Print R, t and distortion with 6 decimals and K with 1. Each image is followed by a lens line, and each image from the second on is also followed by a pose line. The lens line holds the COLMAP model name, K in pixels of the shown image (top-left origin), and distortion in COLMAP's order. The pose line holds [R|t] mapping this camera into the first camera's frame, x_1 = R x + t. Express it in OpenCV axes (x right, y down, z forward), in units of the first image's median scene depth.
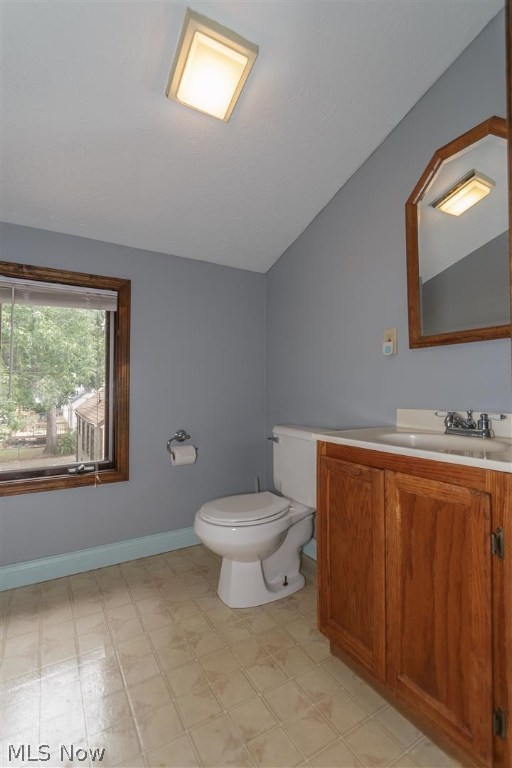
lens RADIAL K [[355.8, 0, 252.1], [0, 355.8, 379.0], [0, 0, 1]] dist [-0.002223, -0.001267]
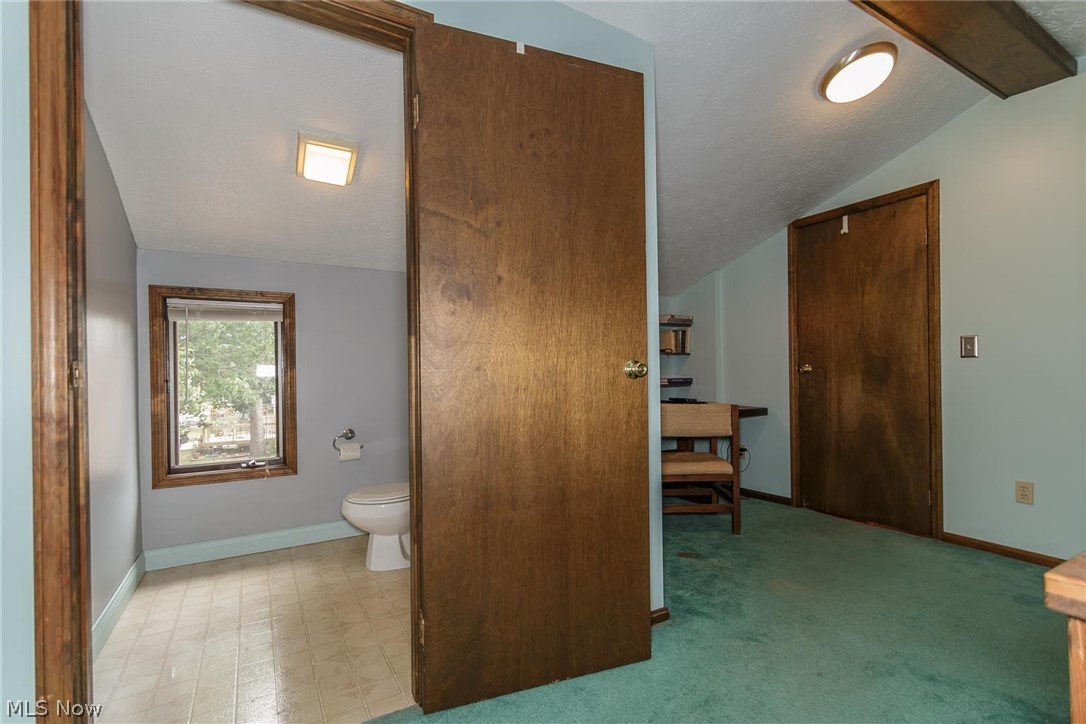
lens RADIAL K [[503.2, 0, 549.6], [0, 503.2, 372.0], [0, 0, 1]] dist [-0.002223, -0.001267]
pose [[0.999871, -0.014119, 0.007616, 0.447197], [0.013895, 0.999490, 0.028739, -0.072053], [-0.008018, -0.028630, 0.999558, -0.588661]]
